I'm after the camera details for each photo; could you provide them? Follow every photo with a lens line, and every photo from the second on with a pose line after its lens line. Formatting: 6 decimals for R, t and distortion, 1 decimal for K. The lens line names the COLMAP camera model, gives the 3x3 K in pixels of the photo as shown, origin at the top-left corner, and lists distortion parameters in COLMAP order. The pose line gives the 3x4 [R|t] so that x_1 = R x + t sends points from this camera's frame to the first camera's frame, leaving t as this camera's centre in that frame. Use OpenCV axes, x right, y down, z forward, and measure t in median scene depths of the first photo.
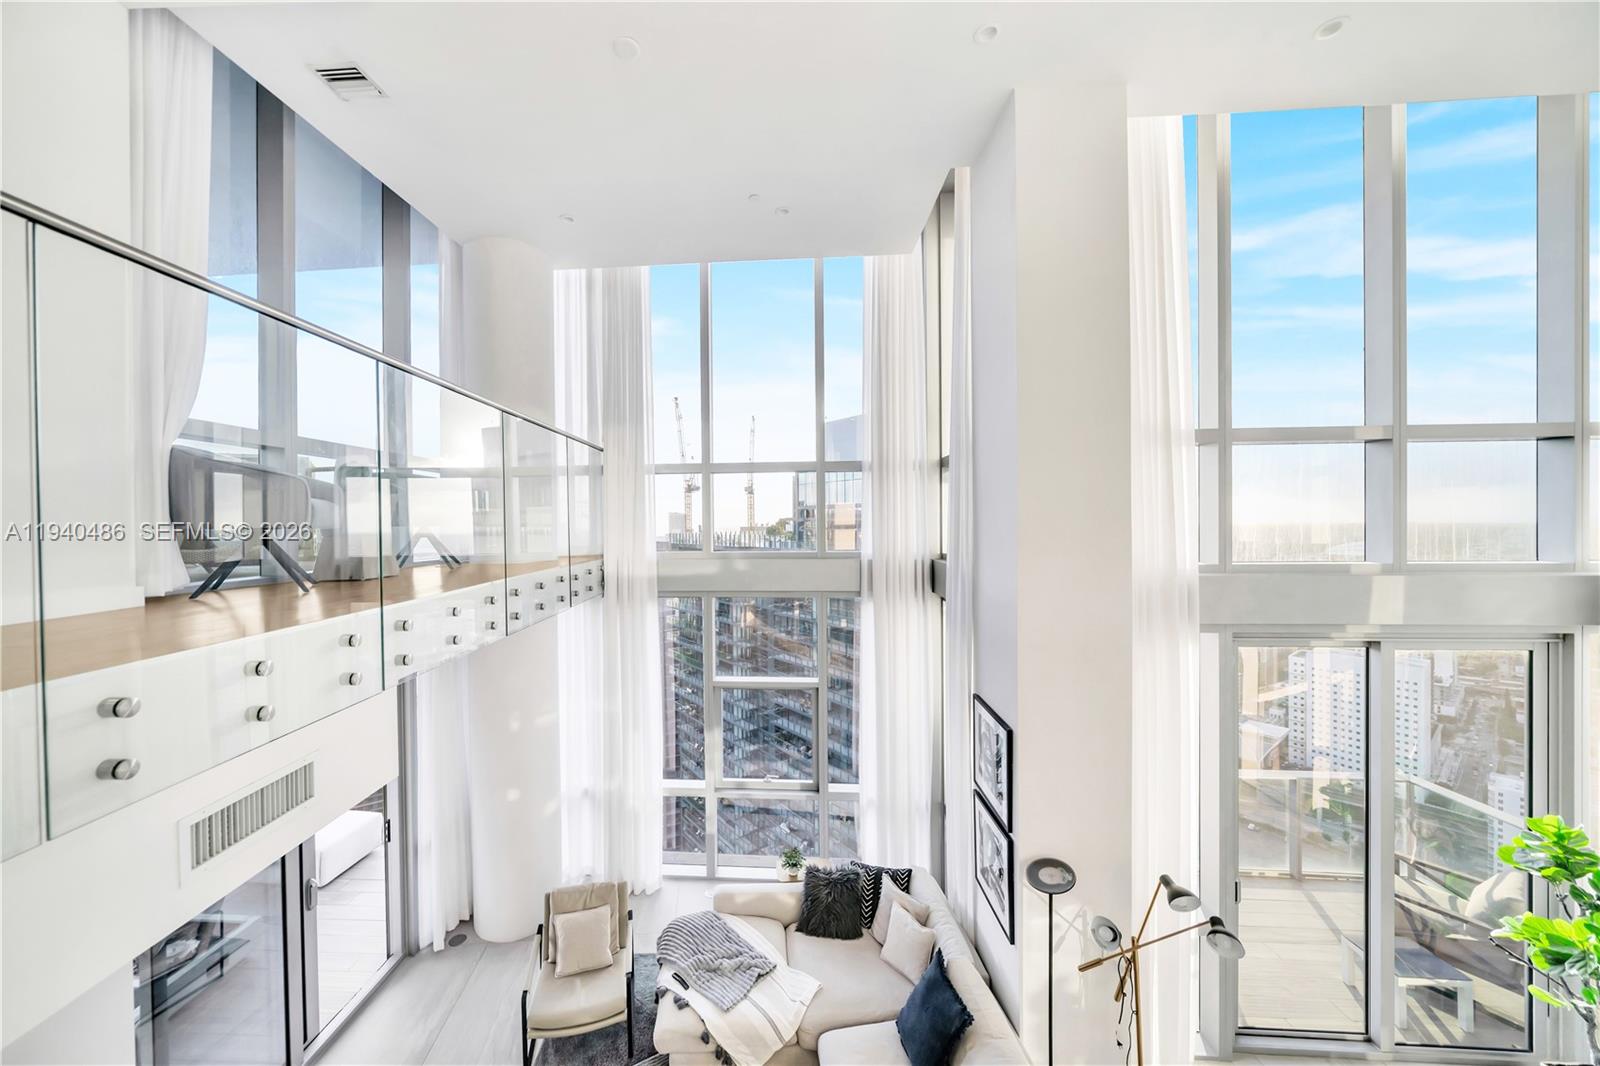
lens RADIAL K [[564.0, 0, 775.8], [0, 564.0, 533.2], [0, 0, 1]] dist [0.000409, -0.000069]
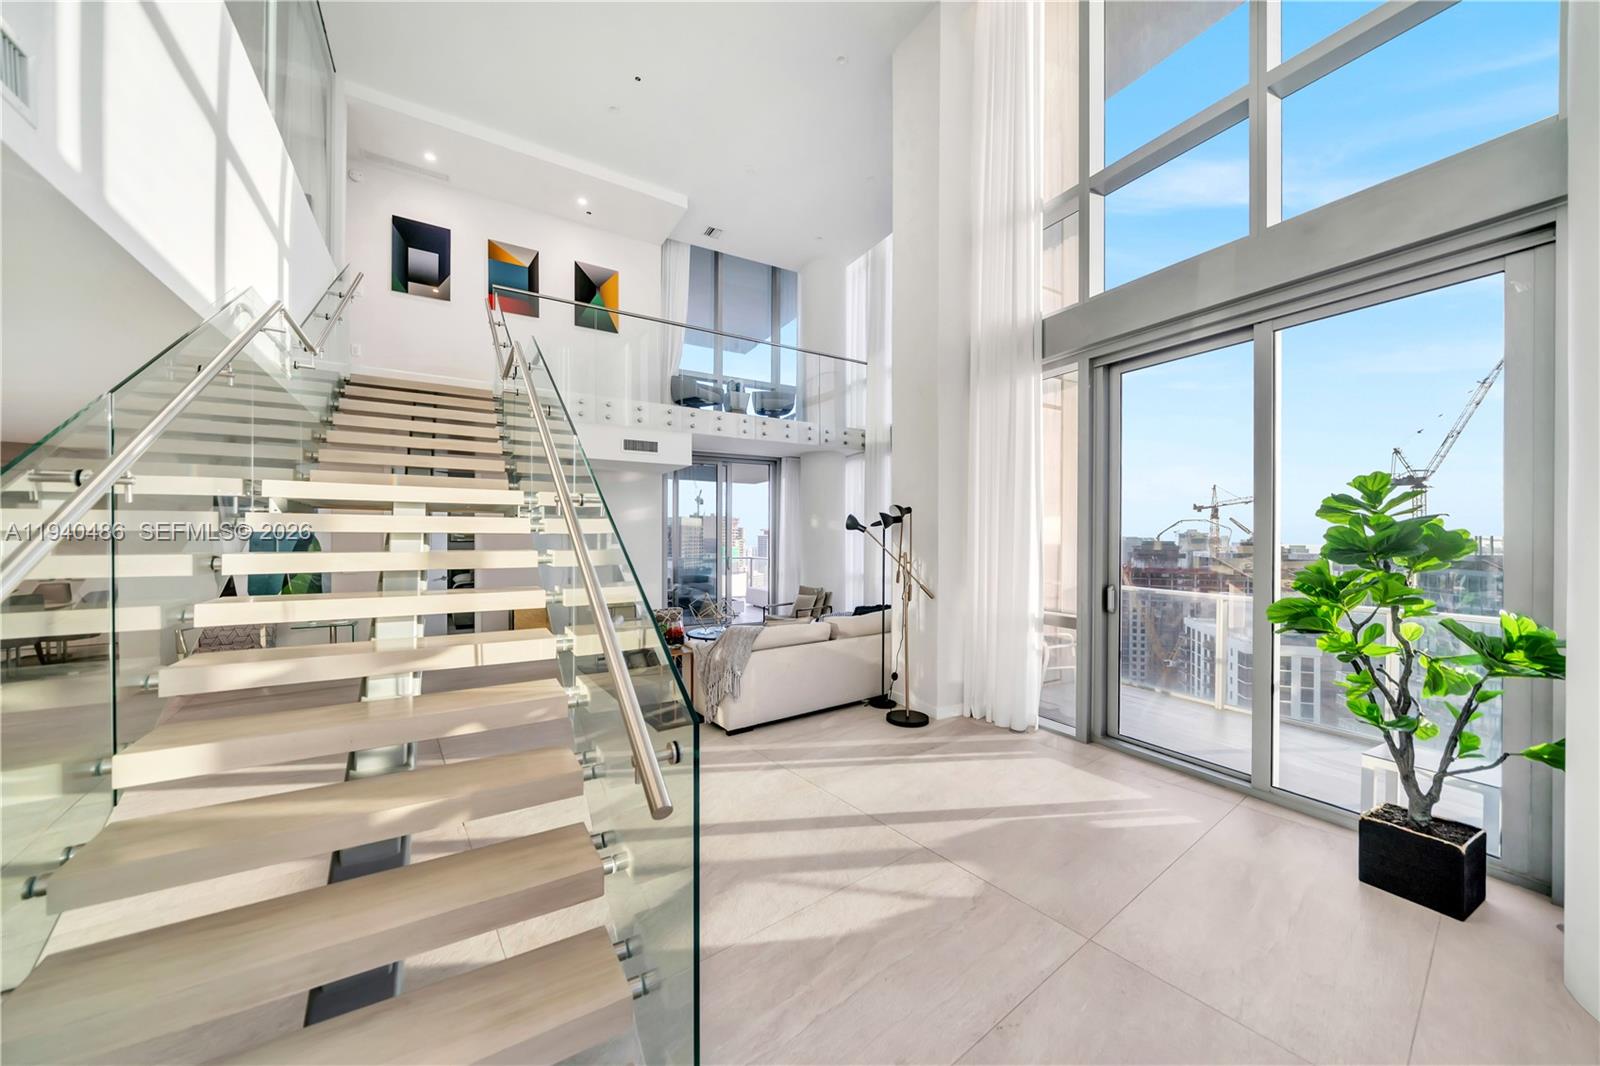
lens RADIAL K [[552.6, 0, 803.8], [0, 552.6, 551.1], [0, 0, 1]] dist [-0.001687, -0.000125]
pose [[0.535298, 0.024038, -0.844321, 1.402783], [-0.016770, 0.999700, 0.017830, 0.529956], [0.844497, 0.004614, 0.535541, -0.056147]]
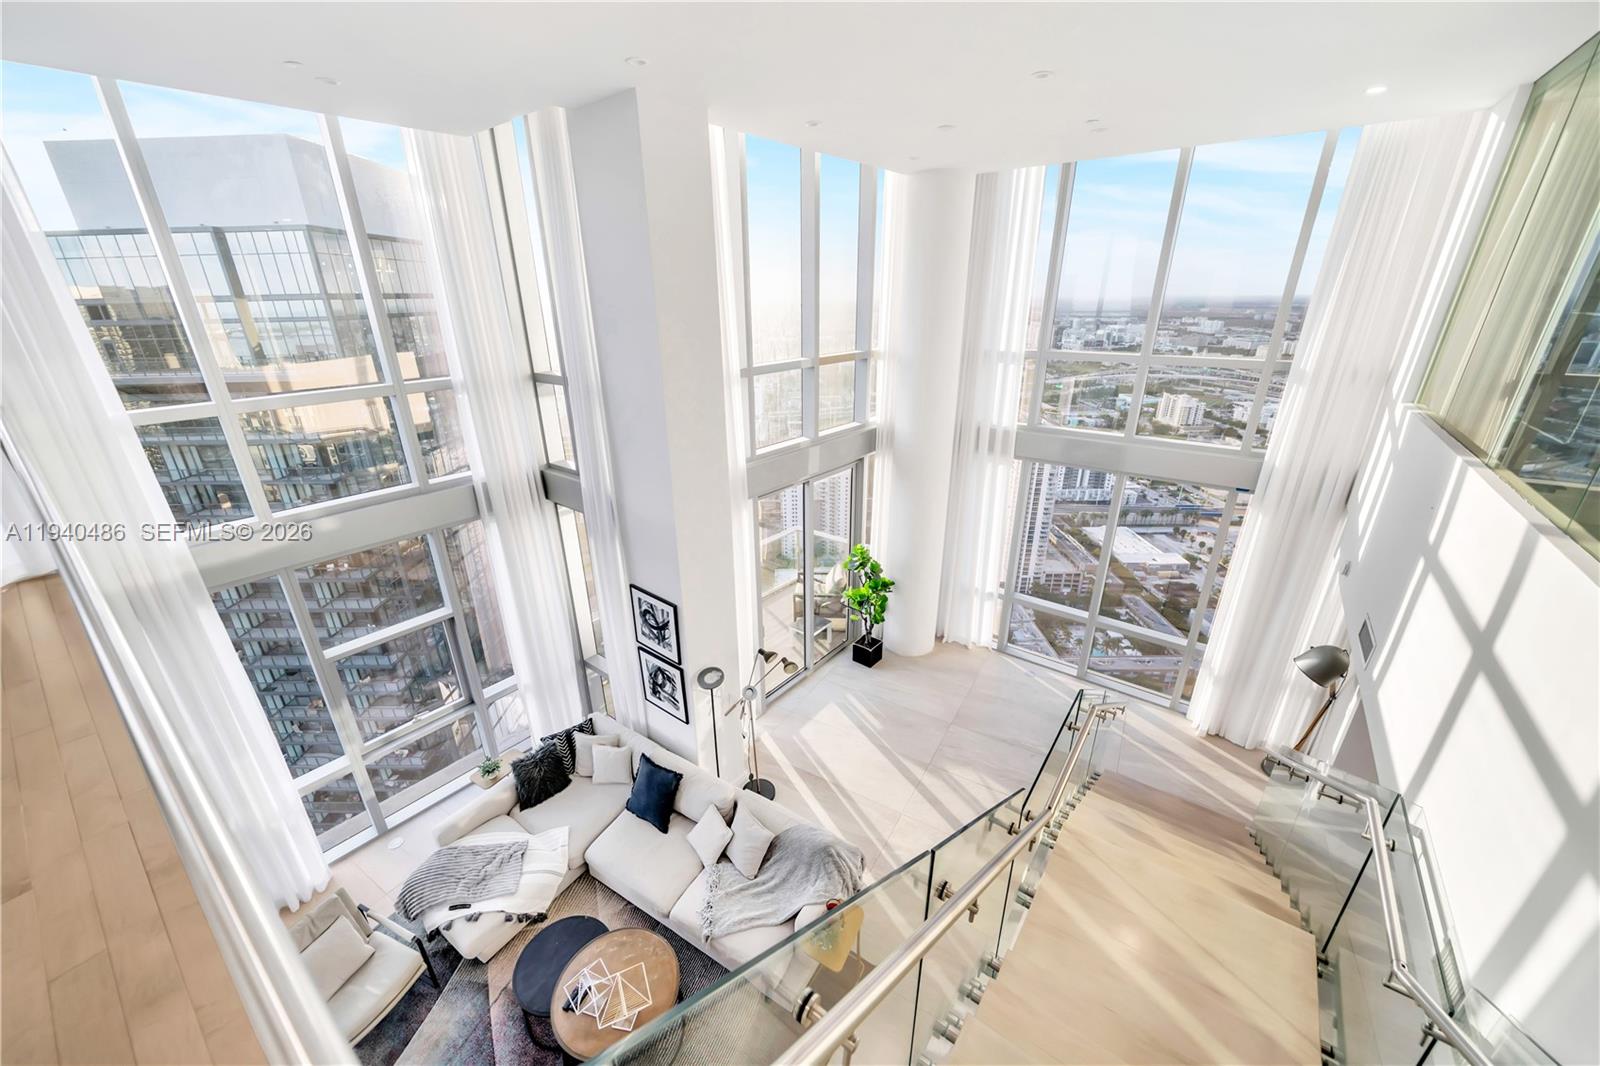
lens RADIAL K [[590.4, 0, 792.0], [0, 590.4, 532.7], [0, 0, 1]] dist [-0.001525, -0.000172]
pose [[0.588272, -0.296995, 0.752150, -0.447710], [0.012893, 0.933442, 0.358497, -0.332370], [-0.808561, -0.201196, 0.552947, -0.049459]]
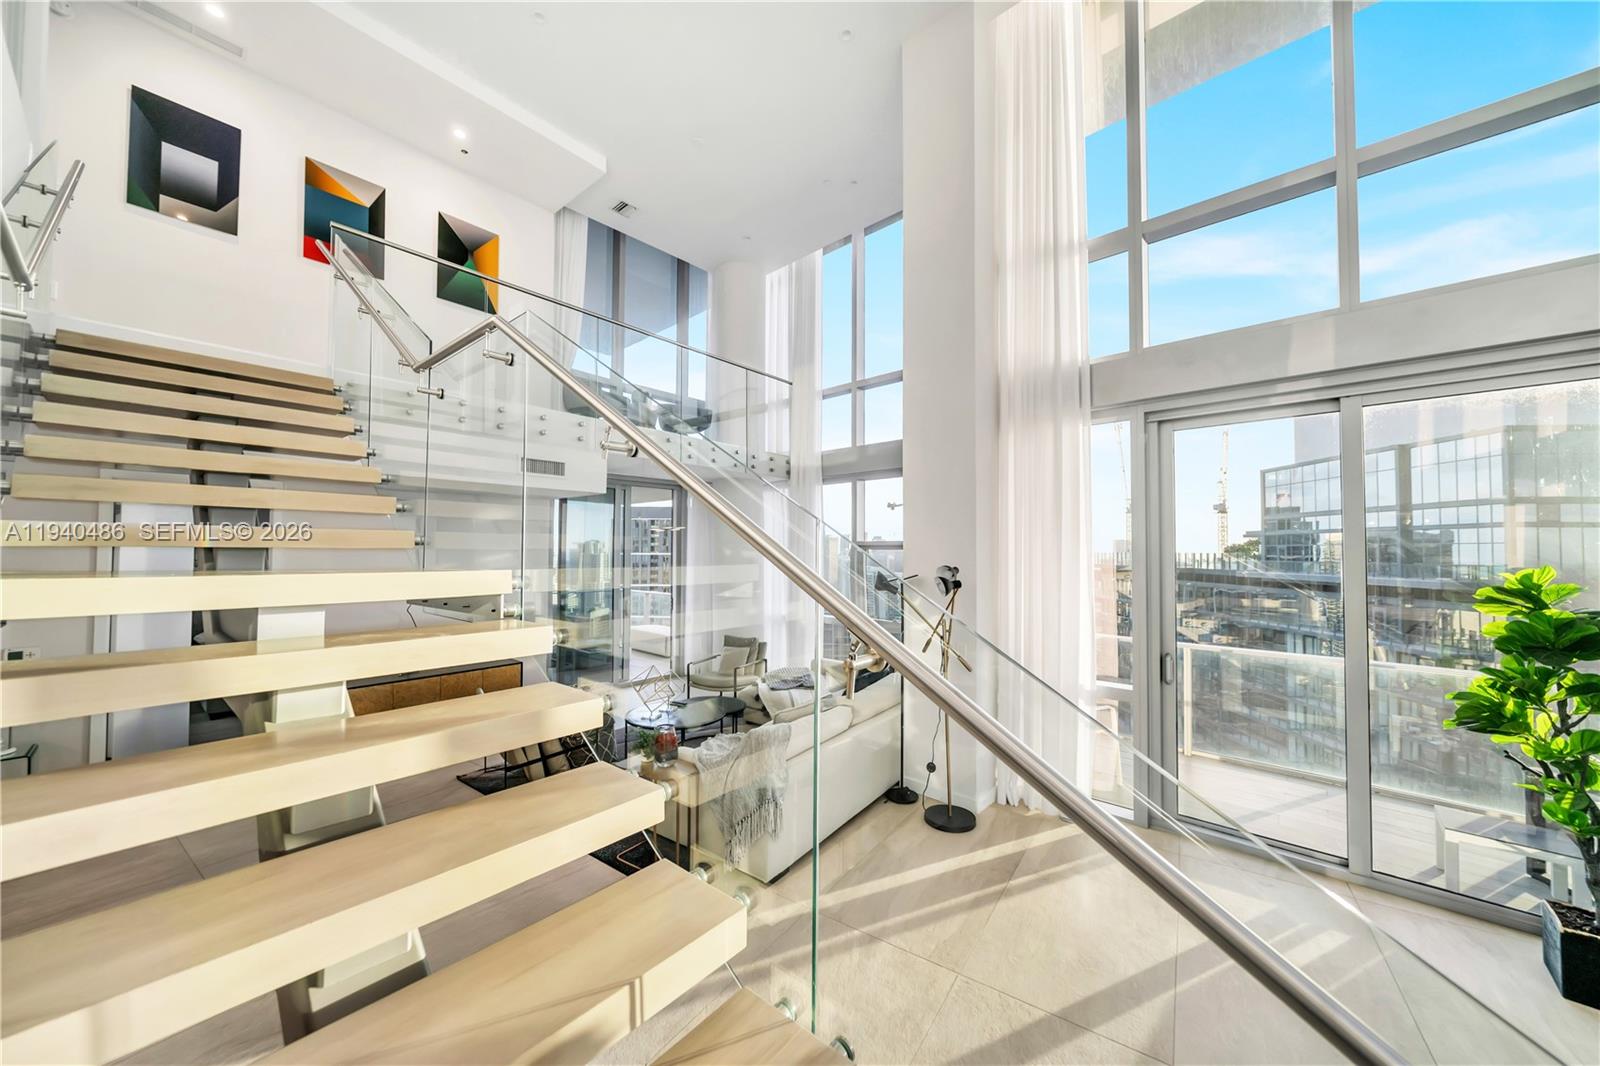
lens RADIAL K [[562.6, 0, 795.5], [0, 562.6, 548.1], [0, 0, 1]] dist [-0.000982, -0.000152]
pose [[0.764724, 0.003159, -0.644350, 0.960949], [-0.016831, 0.999745, -0.015073, 0.439441], [0.644138, 0.022372, 0.764582, -0.199939]]
